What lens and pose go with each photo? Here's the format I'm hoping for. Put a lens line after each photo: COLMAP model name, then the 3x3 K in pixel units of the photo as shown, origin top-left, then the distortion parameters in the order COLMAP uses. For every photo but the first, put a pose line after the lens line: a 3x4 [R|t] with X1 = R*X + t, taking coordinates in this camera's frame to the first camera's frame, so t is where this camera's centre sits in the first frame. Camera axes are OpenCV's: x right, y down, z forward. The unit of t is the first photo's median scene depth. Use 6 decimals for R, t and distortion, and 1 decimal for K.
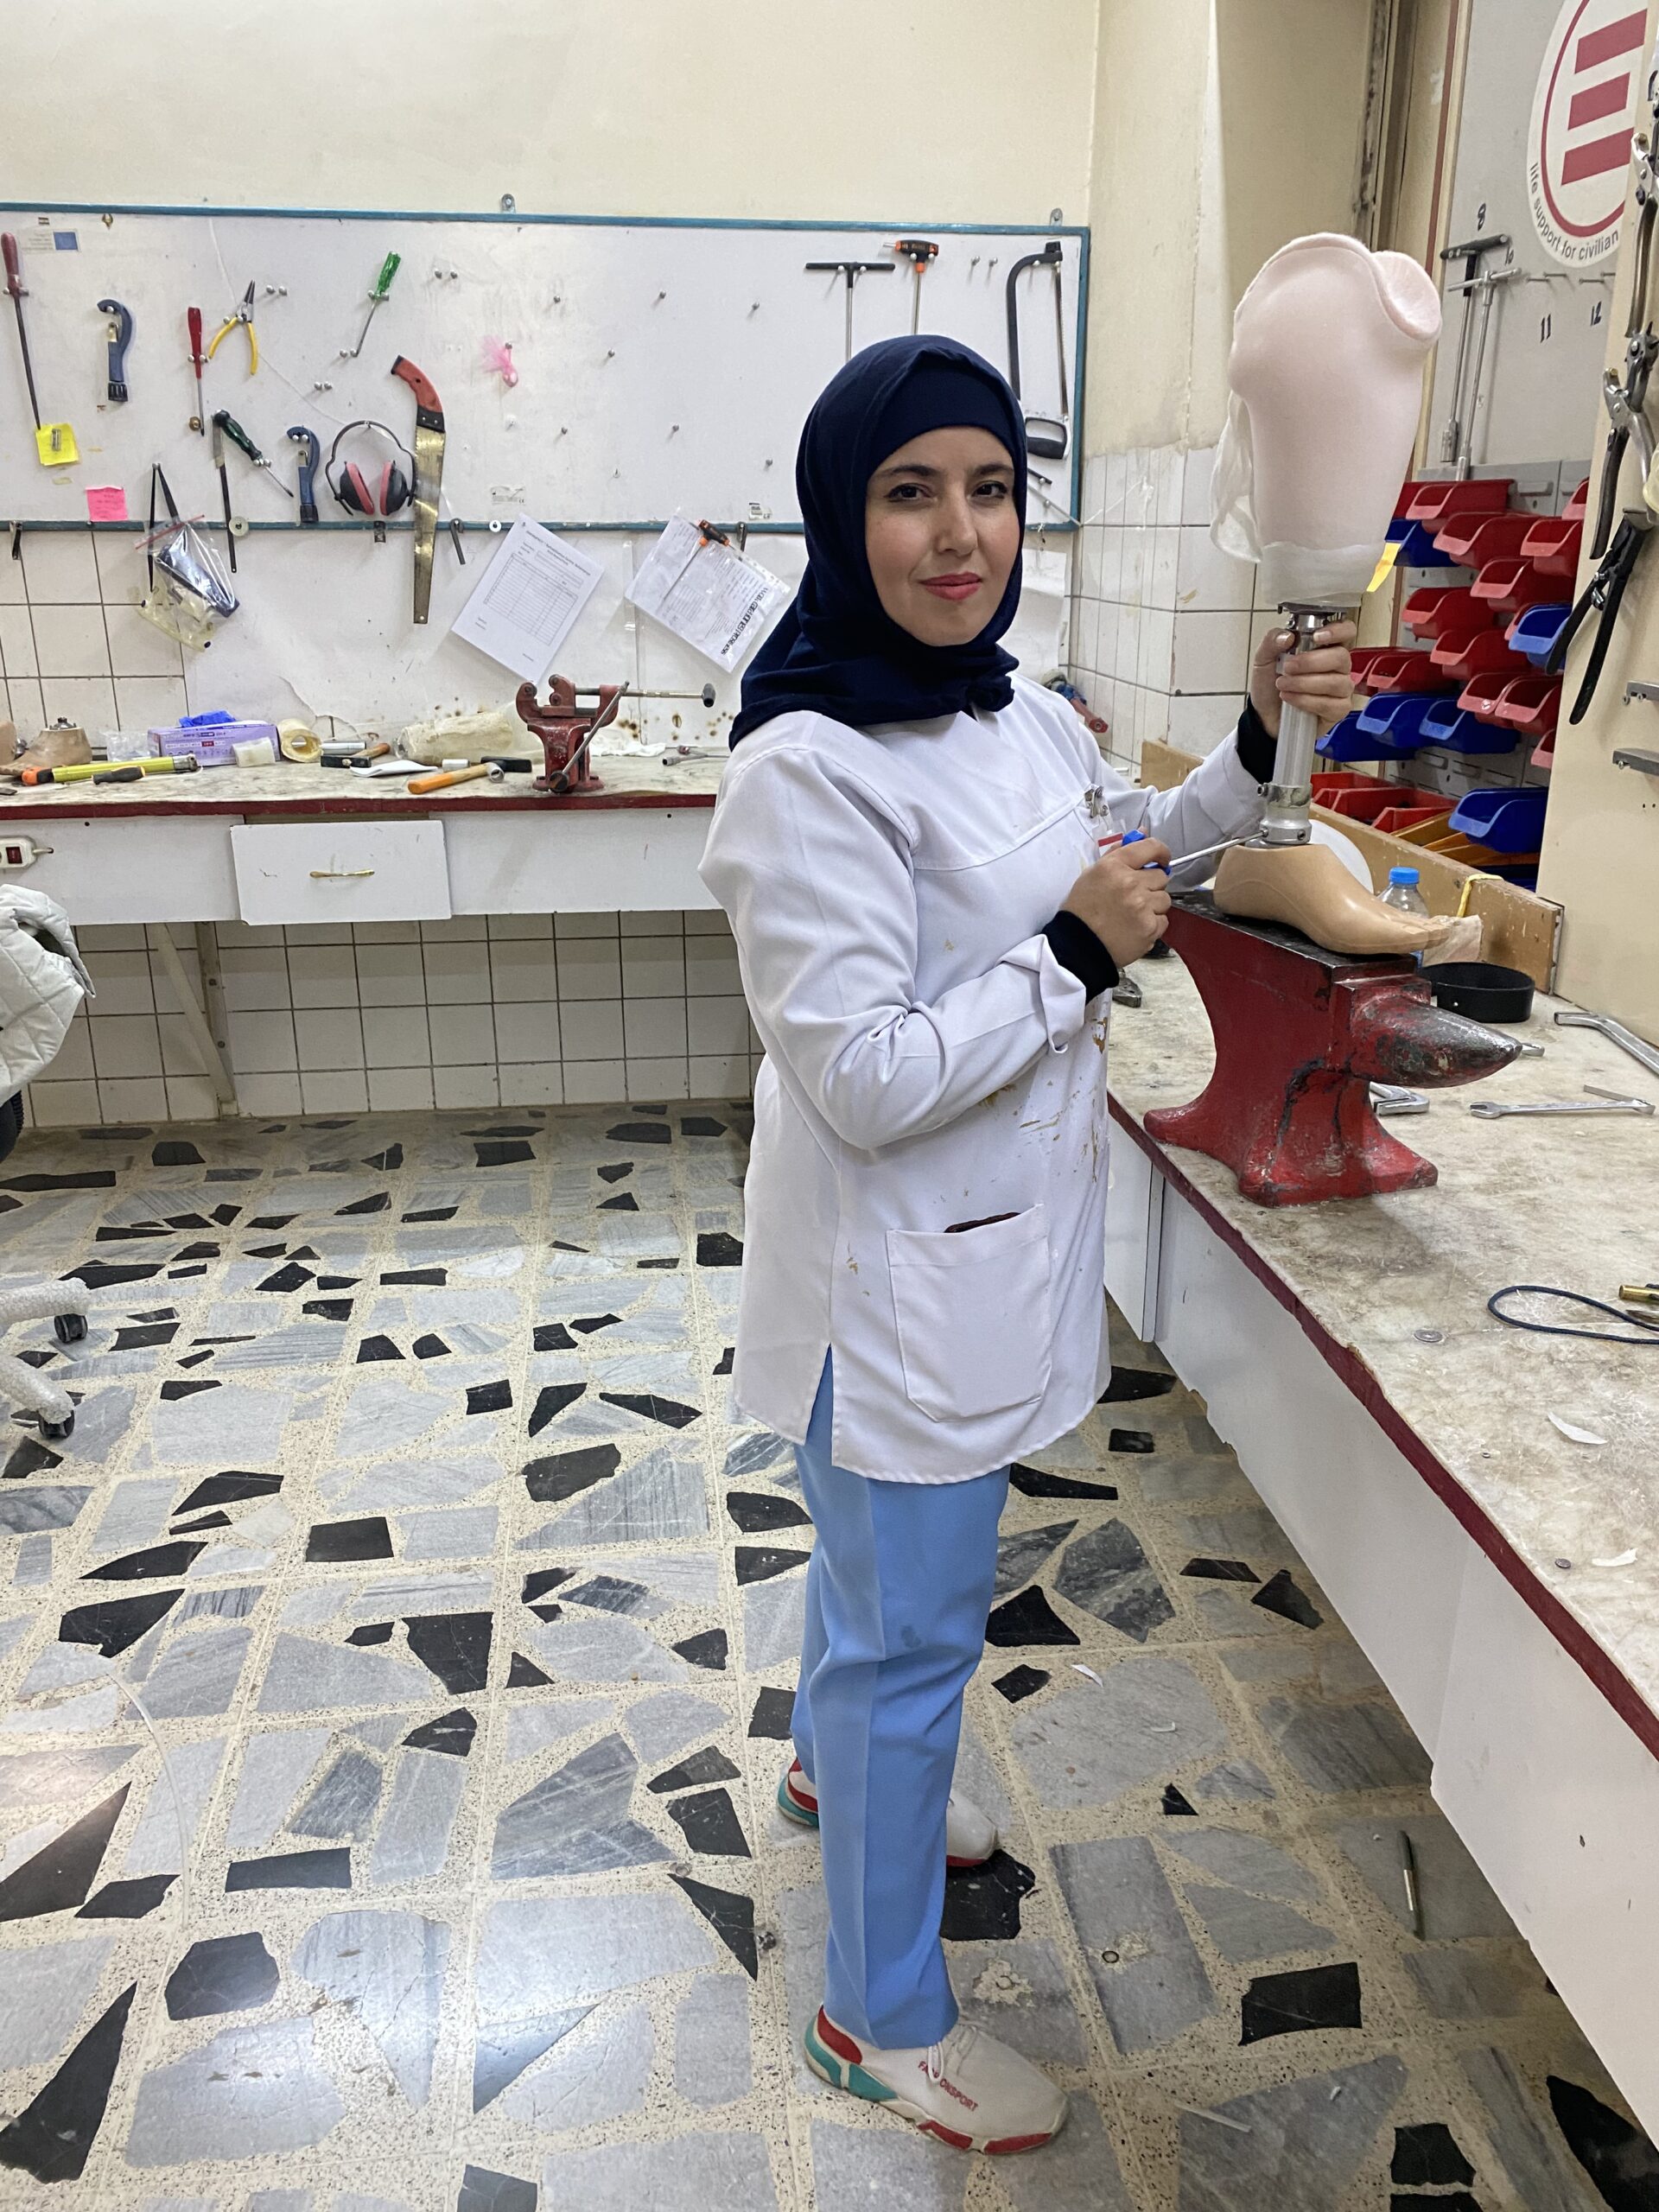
lens RADIAL K [[1650.9, 0, 829.4], [0, 1650.9, 1096.4], [0, 0, 1]] dist [0.003795, -0.000676]
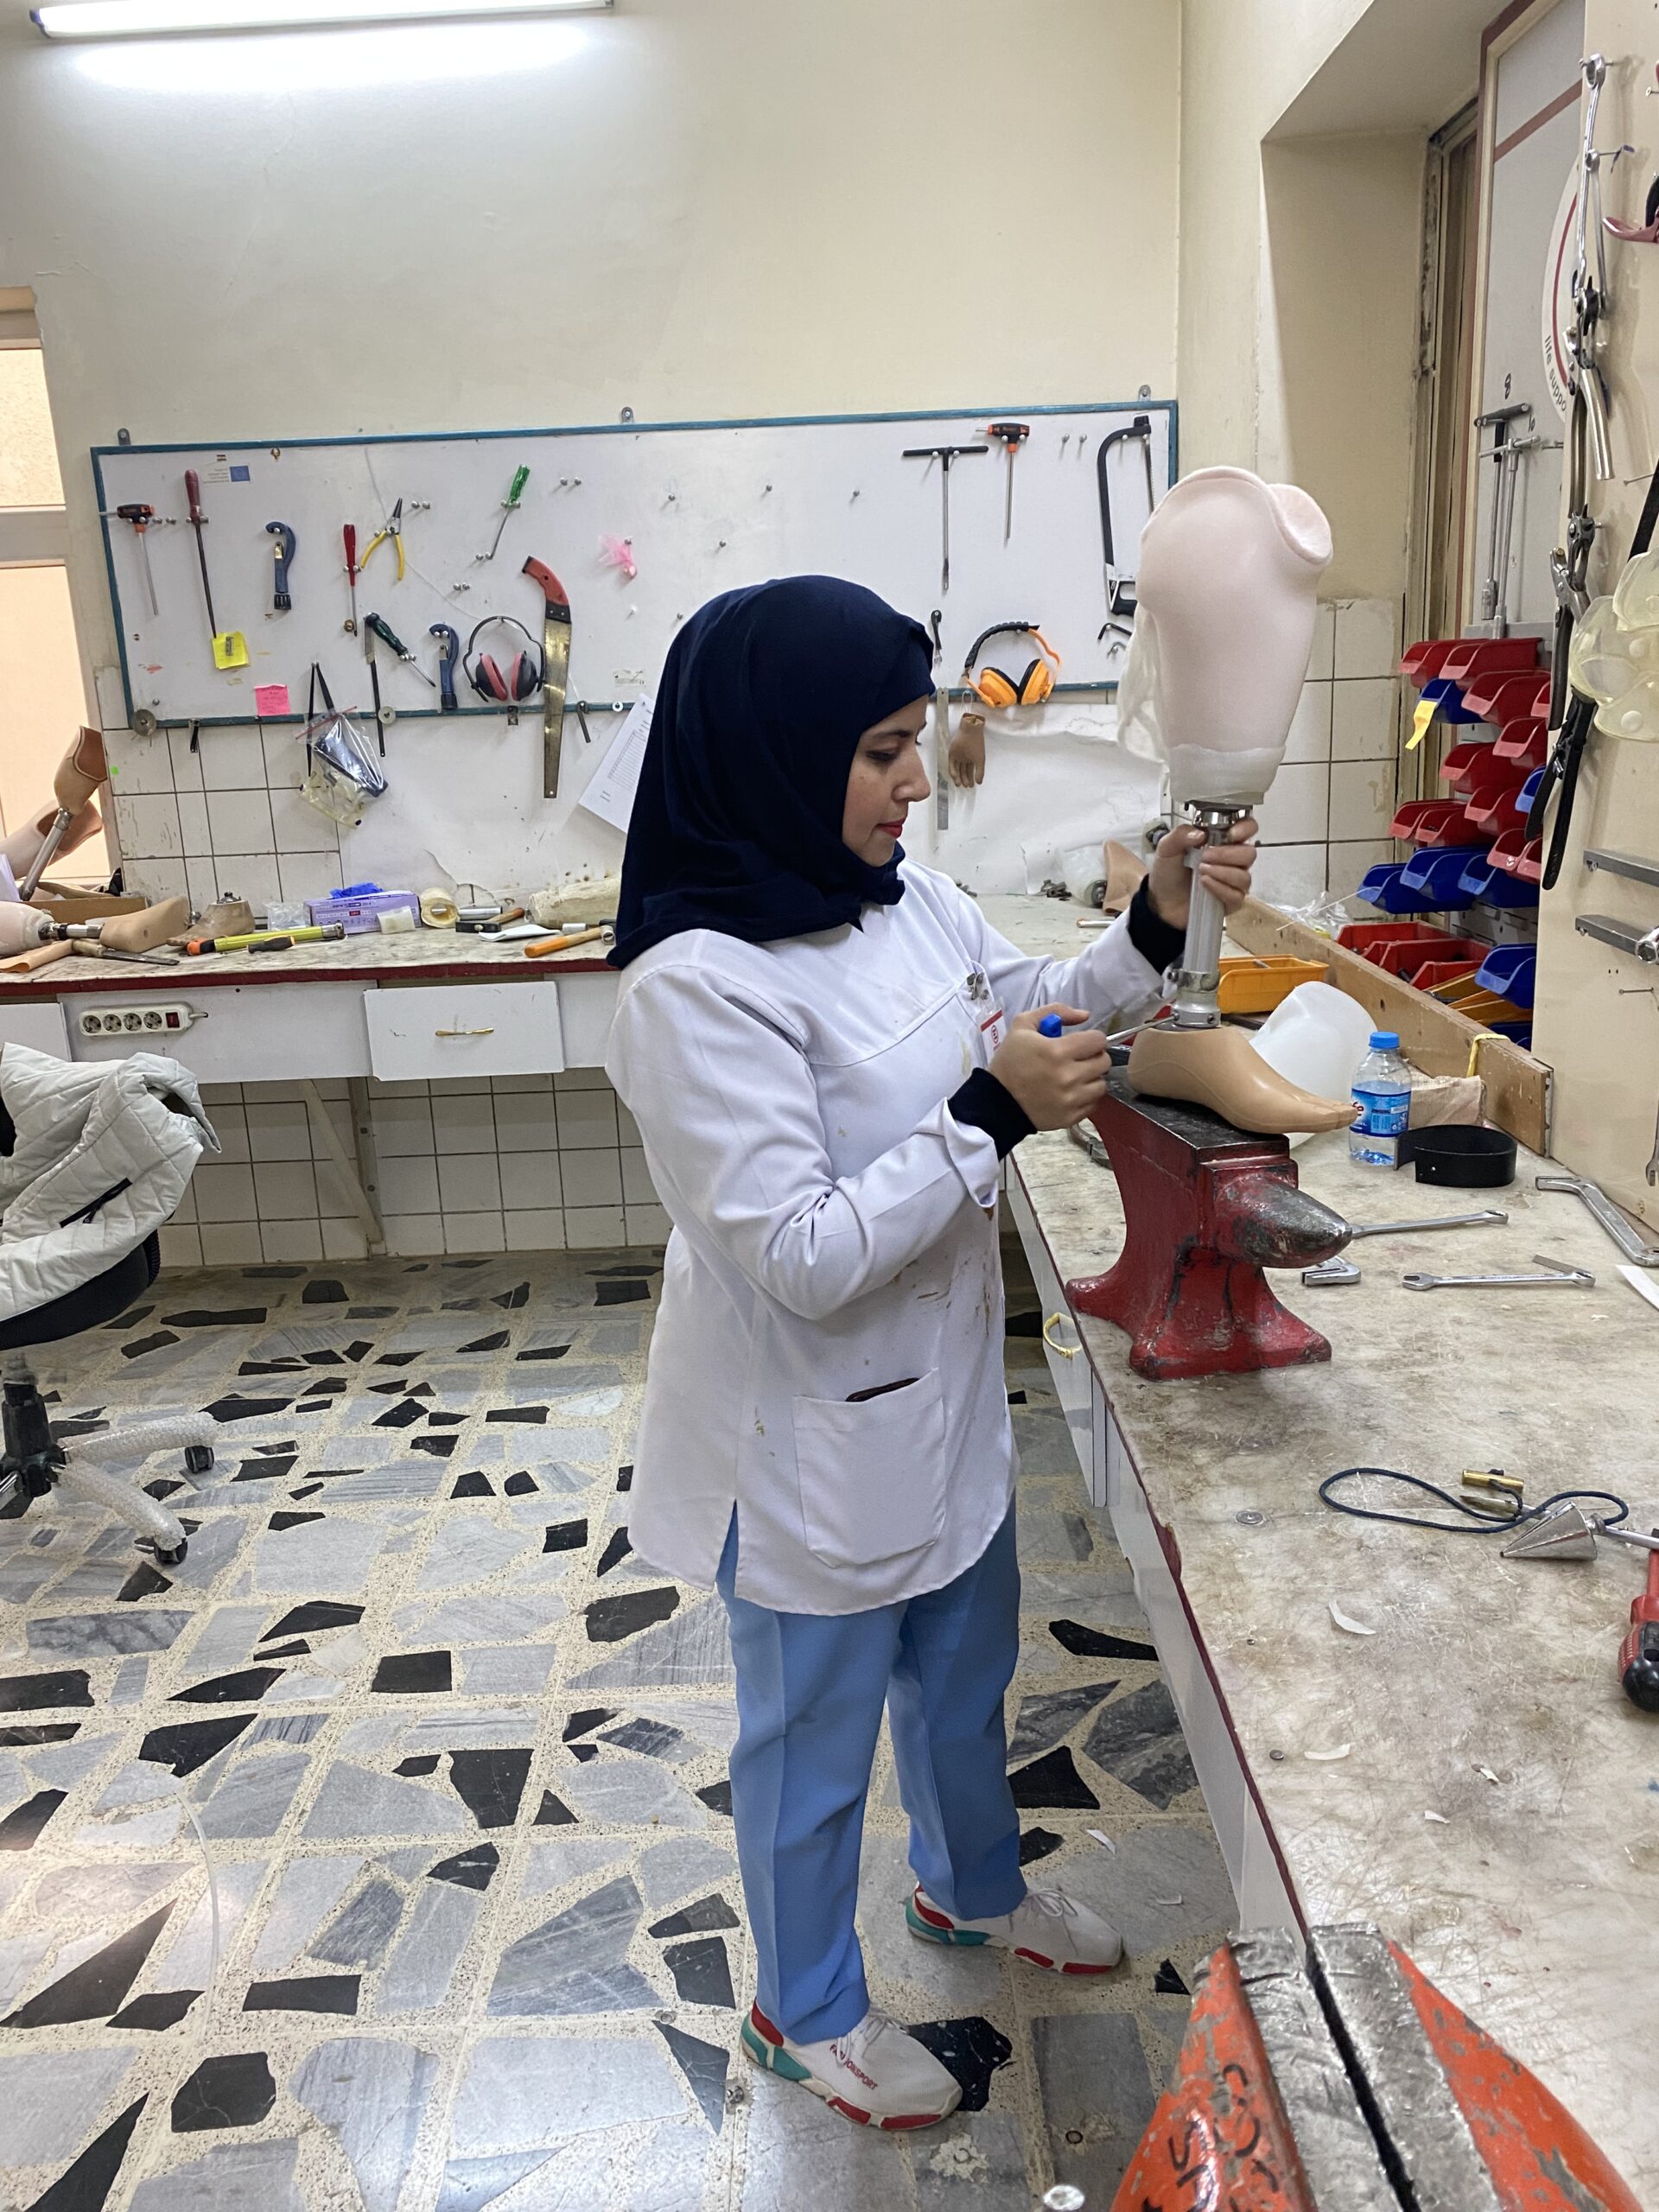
lens RADIAL K [[1650.9, 0, 829.4], [0, 1650.9, 1096.4], [0, 0, 1]] dist [0.003795, -0.000676]
pose [[0.991060, -0.008249, -0.133165, 0.113598], [-0.001912, 0.997107, -0.075993, -0.017202], [0.133406, 0.075568, 0.988176, -0.030565]]
